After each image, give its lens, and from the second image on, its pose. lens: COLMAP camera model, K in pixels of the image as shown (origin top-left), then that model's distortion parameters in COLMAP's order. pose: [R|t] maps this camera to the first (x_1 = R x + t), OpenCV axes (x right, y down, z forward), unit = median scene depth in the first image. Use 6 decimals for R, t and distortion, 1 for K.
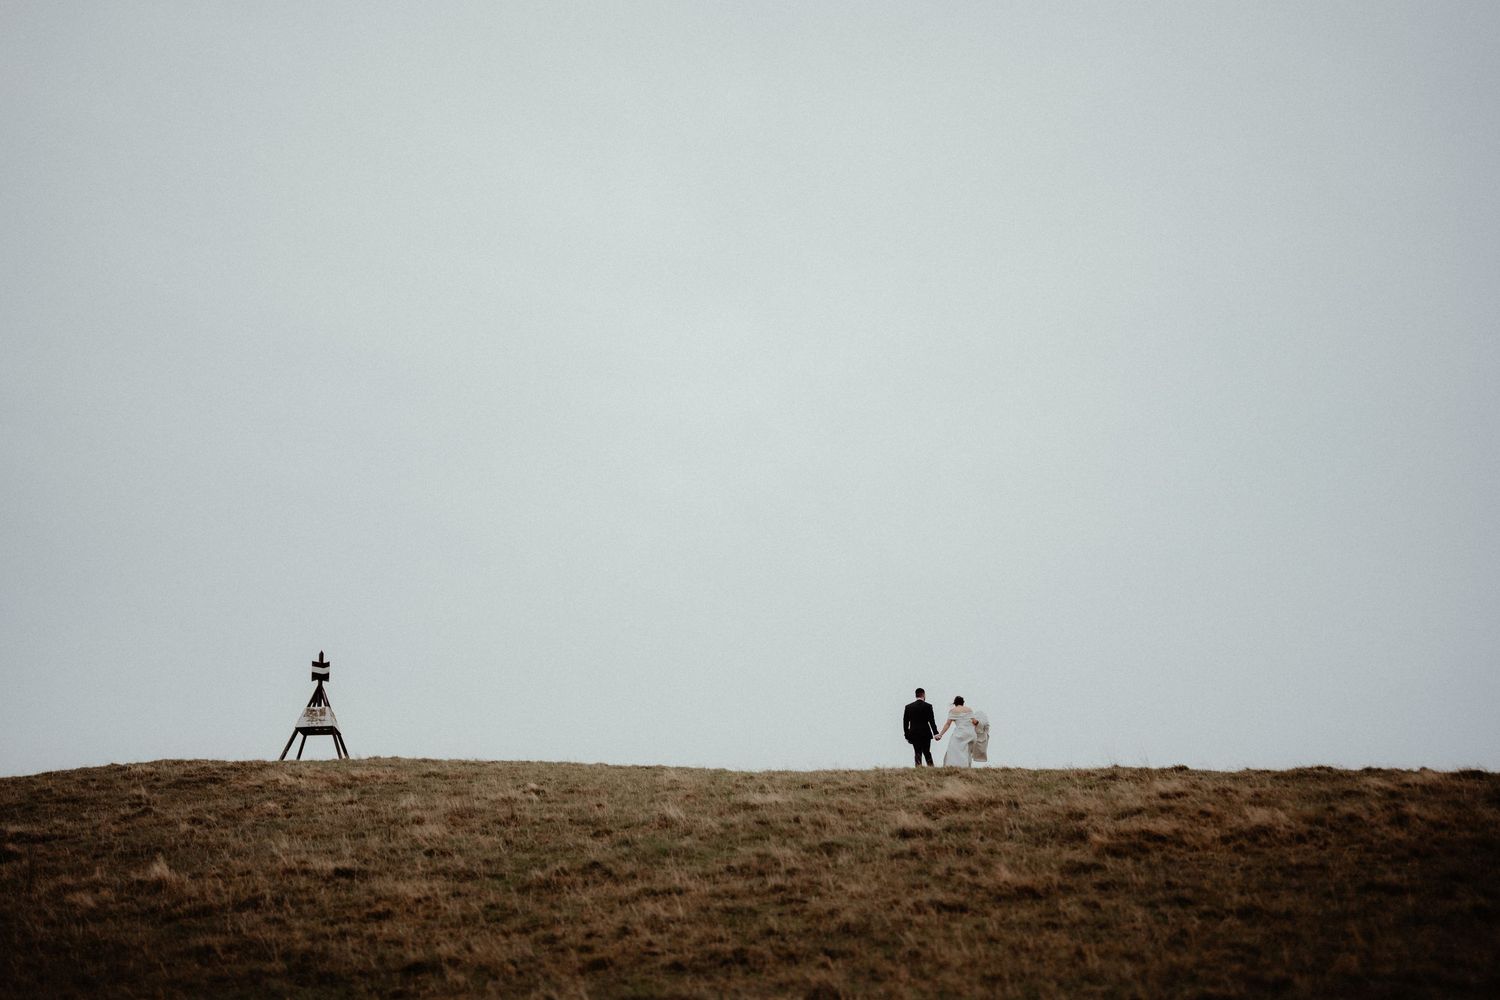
lens RADIAL K [[2099.6, 0, 750.0], [0, 2099.6, 500.0], [0, 0, 1]] dist [-0.141818, 1.117698]
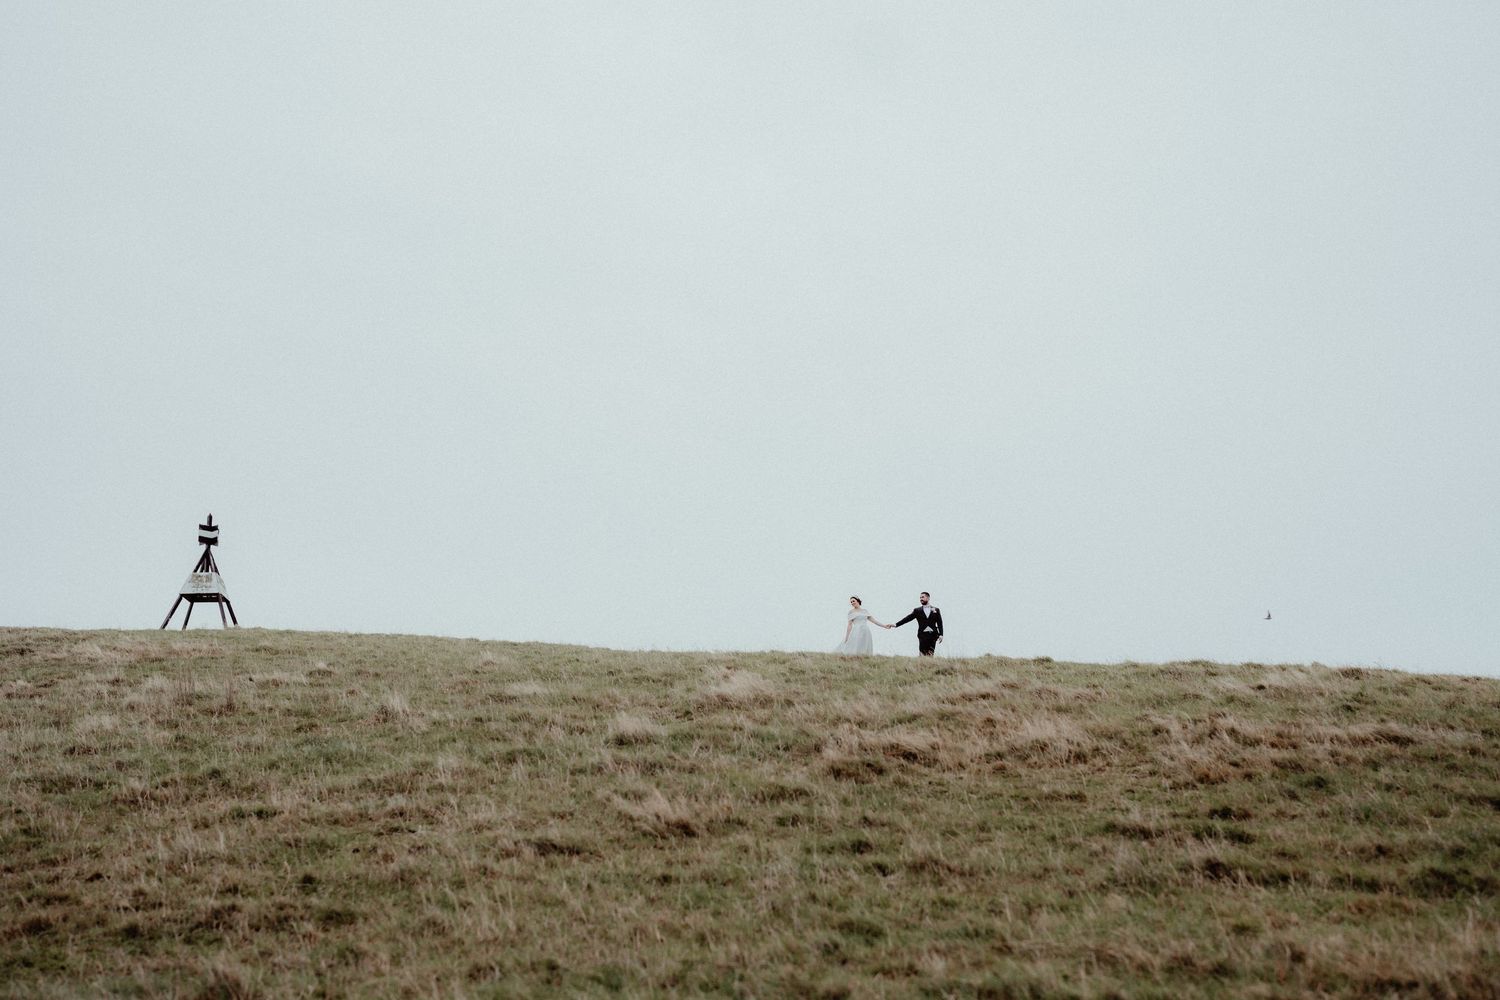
lens RADIAL K [[2099.6, 0, 750.0], [0, 2099.6, 500.0], [0, 0, 1]] dist [-0.141818, 1.117698]
pose [[0.999836, 0.016966, -0.006333, 0.135430], [-0.016548, 0.997991, 0.061161, 0.013486], [0.007358, -0.061046, 0.998108, 0.186661]]
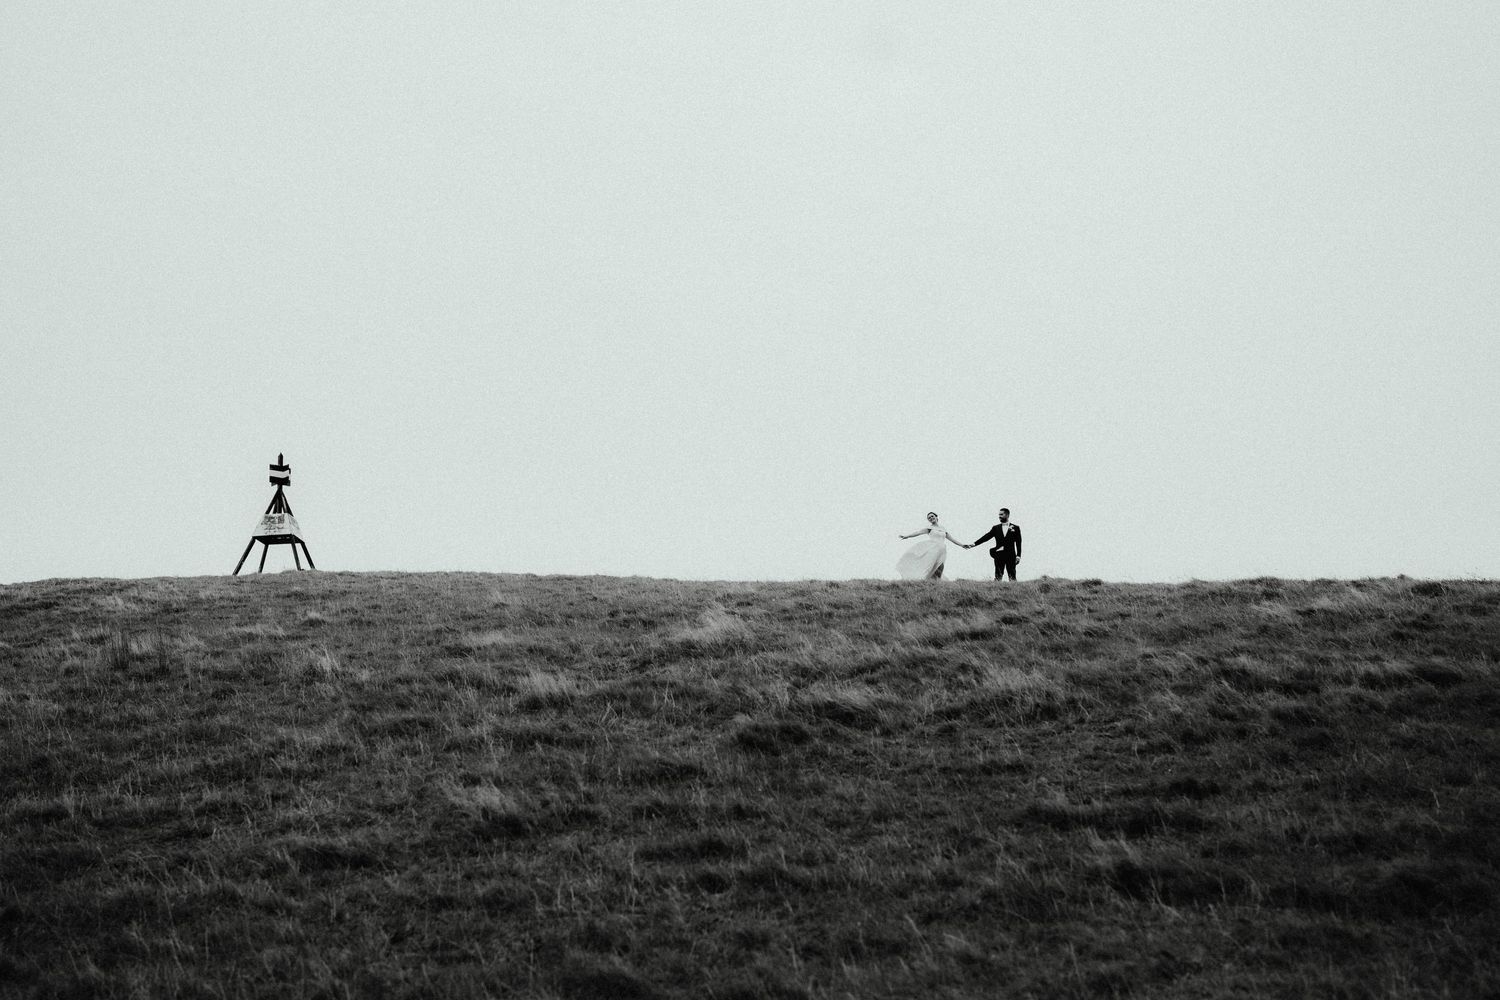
lens RADIAL K [[2099.6, 0, 750.0], [0, 2099.6, 500.0], [0, 0, 1]] dist [-0.141818, 1.117698]
pose [[0.996795, -0.019807, -0.077508, 0.216685], [0.027512, 0.994643, 0.099644, 0.021460], [0.075119, -0.101457, 0.992000, 0.315638]]
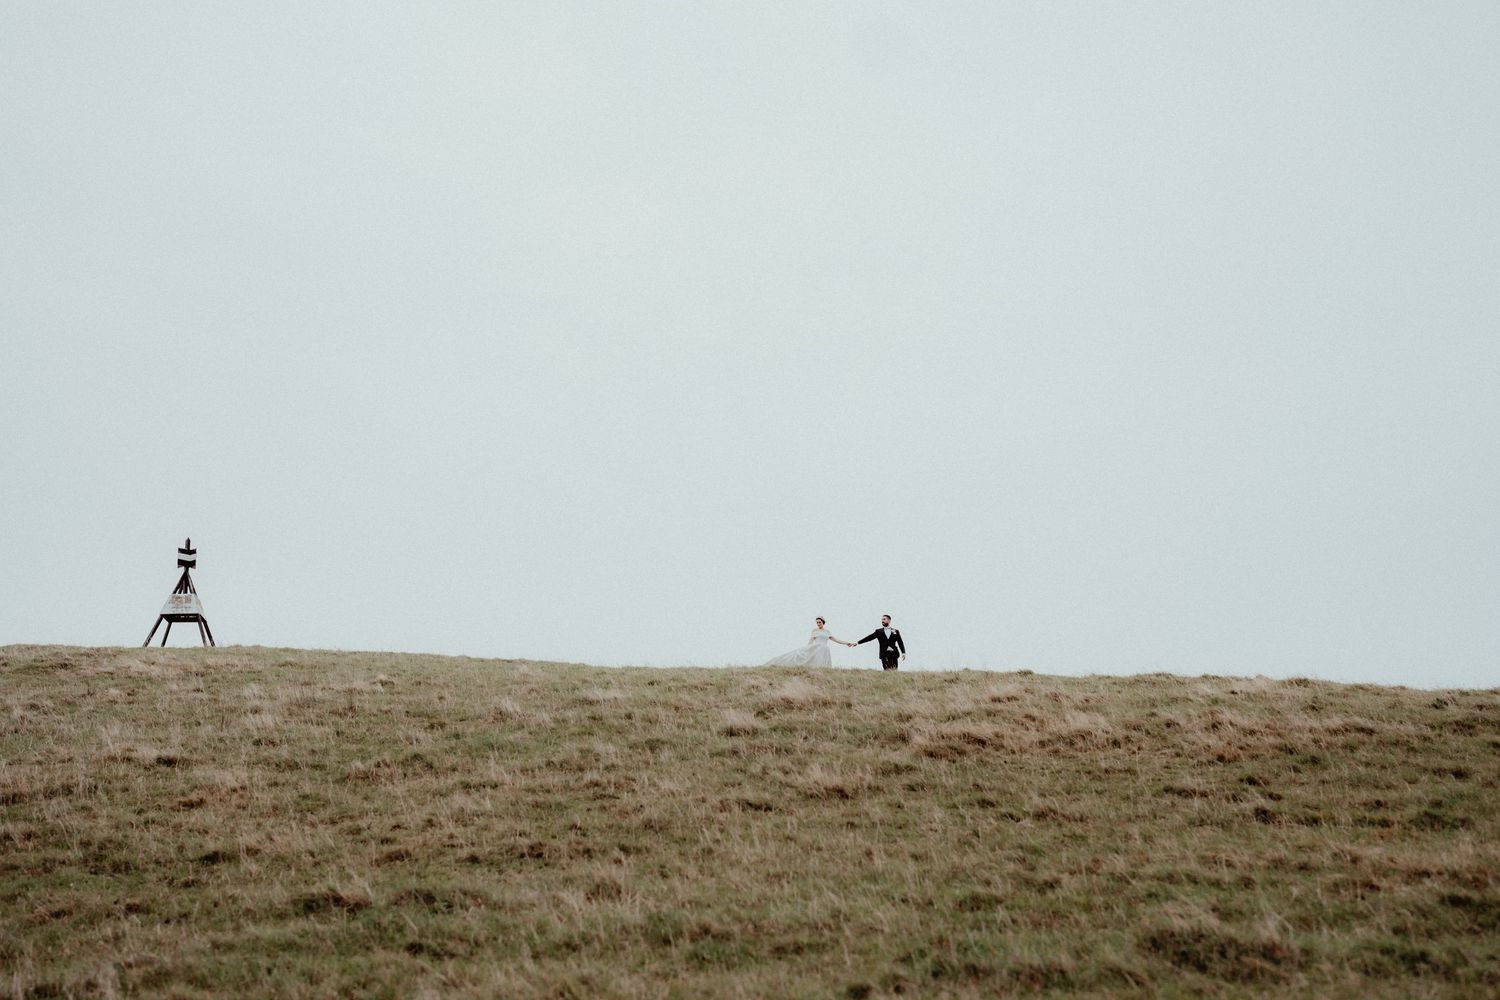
lens RADIAL K [[2099.6, 0, 750.0], [0, 2099.6, 500.0], [0, 0, 1]] dist [-0.141818, 1.117698]
pose [[0.998442, 0.023463, 0.050621, 0.030783], [-0.025906, 0.998503, 0.048169, -0.000584], [-0.049415, -0.049405, 0.997556, 0.000952]]
